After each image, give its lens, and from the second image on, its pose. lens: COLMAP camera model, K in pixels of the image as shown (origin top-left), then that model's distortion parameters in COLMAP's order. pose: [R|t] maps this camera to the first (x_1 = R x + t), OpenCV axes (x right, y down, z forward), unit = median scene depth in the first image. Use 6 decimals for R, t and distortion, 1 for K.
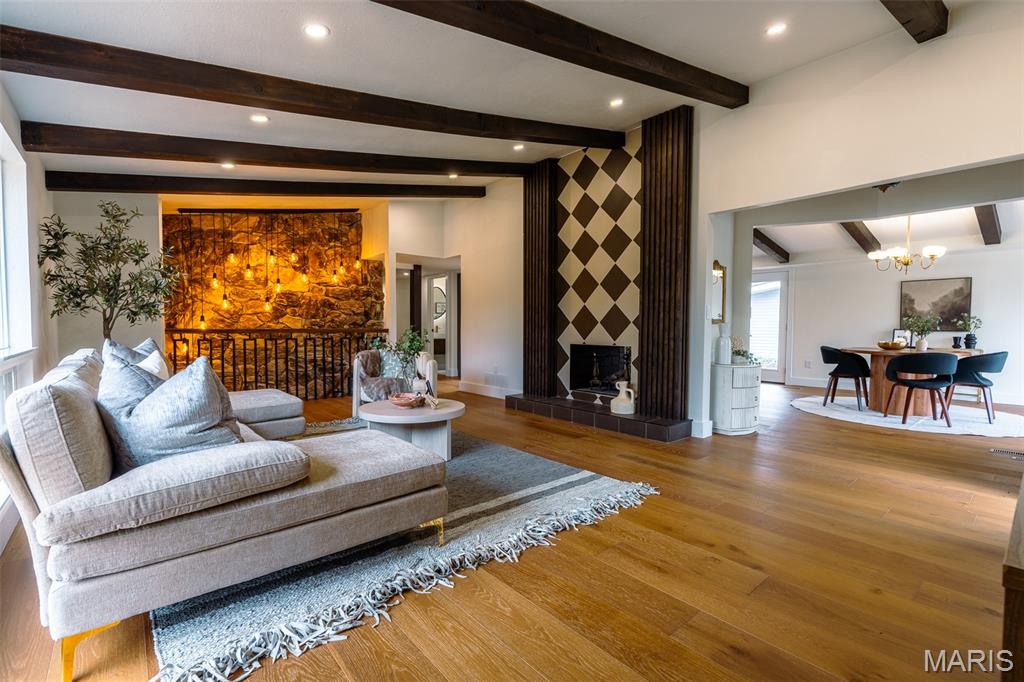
lens RADIAL K [[450.3, 0, 512.0], [0, 450.3, 341.0], [0, 0, 1]] dist [0.002240, 0.000318]
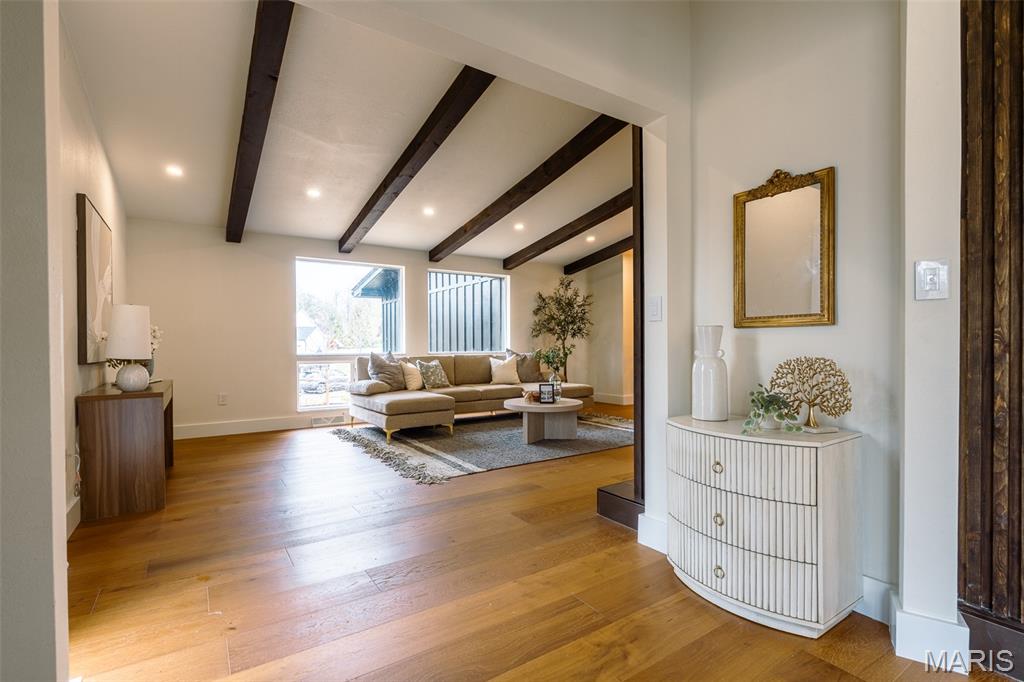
lens RADIAL K [[482.2, 0, 512.0], [0, 482.2, 341.0], [0, 0, 1]] dist [0.000779, 0.000019]
pose [[-0.122874, -0.008938, -0.992382, 0.633344], [-0.025303, 0.999663, -0.005871, -0.012168], [0.992100, 0.024389, -0.123059, 0.569027]]
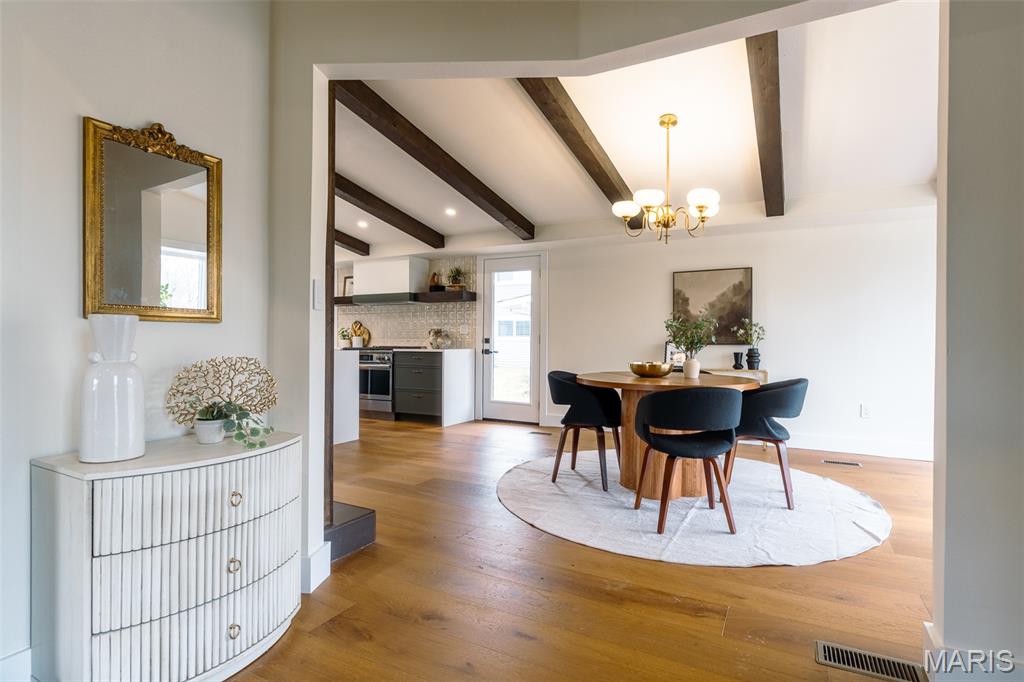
lens RADIAL K [[511.9, 0, 512.0], [0, 511.9, 341.0], [0, 0, 1]] dist [-0.000523, -0.000012]
pose [[0.933702, -0.000073, 0.358052, 0.389270], [0.011469, 0.999493, -0.029702, -0.007651], [-0.357868, 0.031839, 0.933229, 0.398977]]
